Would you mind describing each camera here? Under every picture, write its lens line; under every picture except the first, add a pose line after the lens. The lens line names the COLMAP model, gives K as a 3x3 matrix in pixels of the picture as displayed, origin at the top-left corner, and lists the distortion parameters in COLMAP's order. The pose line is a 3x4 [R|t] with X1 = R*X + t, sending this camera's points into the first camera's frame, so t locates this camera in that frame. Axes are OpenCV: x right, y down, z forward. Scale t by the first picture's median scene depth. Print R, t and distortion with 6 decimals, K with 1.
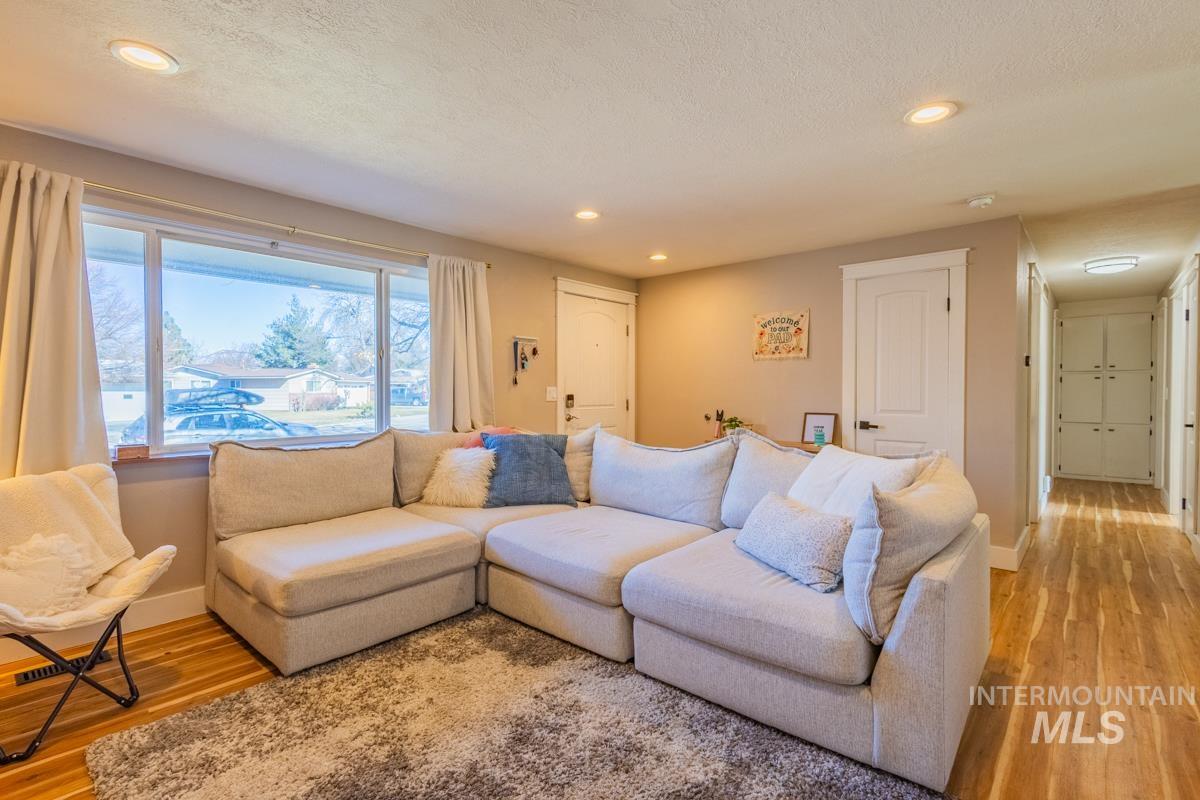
lens RADIAL K [[550.7, 0, 599.0], [0, 550.7, 397.2], [0, 0, 1]] dist [0.000424, 0.000126]
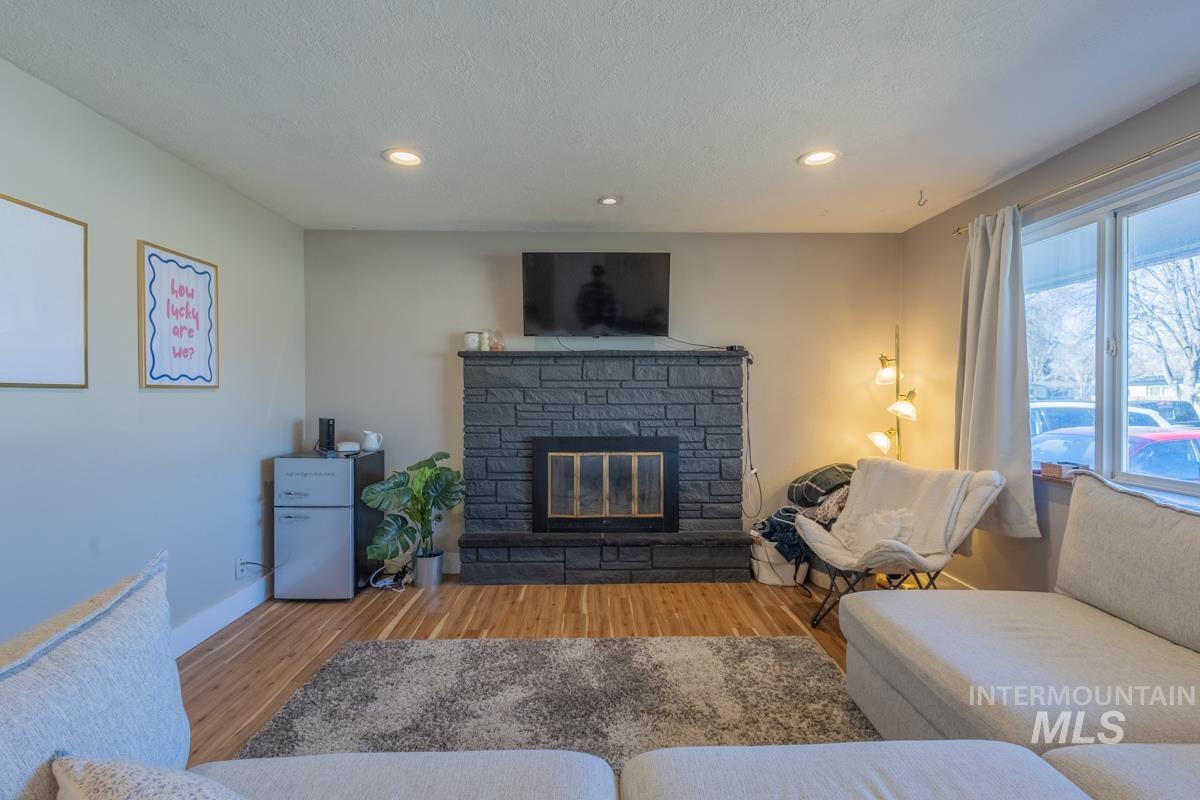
lens RADIAL K [[550.7, 0, 599.0], [0, 550.7, 397.2], [0, 0, 1]] dist [0.000424, 0.000126]
pose [[-0.736440, 0.004524, -0.676487, 0.442971], [-0.009120, 0.999820, 0.016615, -0.041667], [0.676441, 0.018406, -0.736267, 1.460517]]
